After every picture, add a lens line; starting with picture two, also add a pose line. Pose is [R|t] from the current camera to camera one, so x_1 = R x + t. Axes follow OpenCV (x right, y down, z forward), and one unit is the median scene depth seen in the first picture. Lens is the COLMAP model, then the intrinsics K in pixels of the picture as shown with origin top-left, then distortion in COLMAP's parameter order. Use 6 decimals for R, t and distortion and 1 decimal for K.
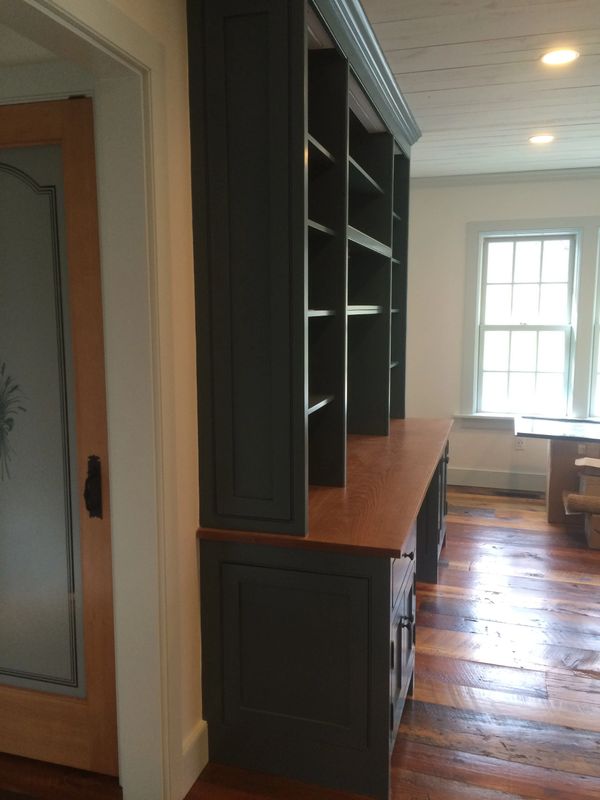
lens RADIAL K [[679.6, 0, 294.6], [0, 679.6, 399.1], [0, 0, 1]] dist [0.046126, -0.040753]
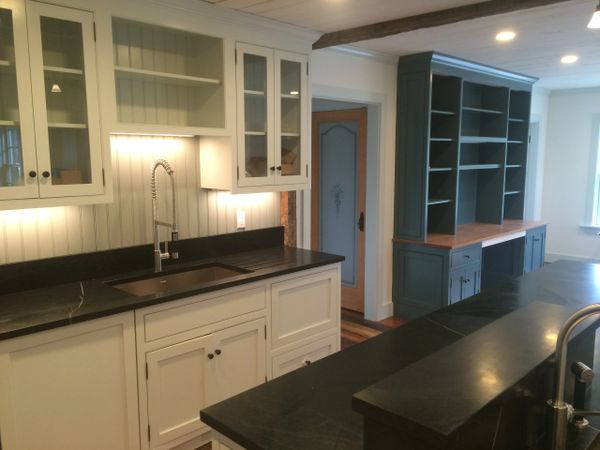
lens RADIAL K [[509.7, 0, 300.8], [0, 509.7, 225.7], [0, 0, 1]] dist [0.046126, -0.040753]
pose [[0.885547, 0.061373, -0.460478, 0.567069], [-0.059373, 0.998058, 0.018842, 0.114185], [0.460740, 0.010655, 0.887471, -1.290648]]
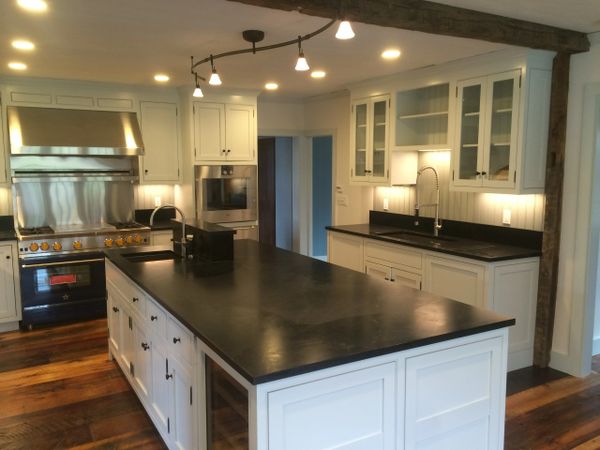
lens RADIAL K [[509.7, 0, 300.2], [0, 509.7, 225.3], [0, 0, 1]] dist [0.046126, -0.040753]
pose [[-0.692889, 0.089503, -0.715468, 2.138477], [-0.089633, 0.973878, 0.208634, -0.322491], [0.715452, 0.208690, -0.666766, 1.977628]]
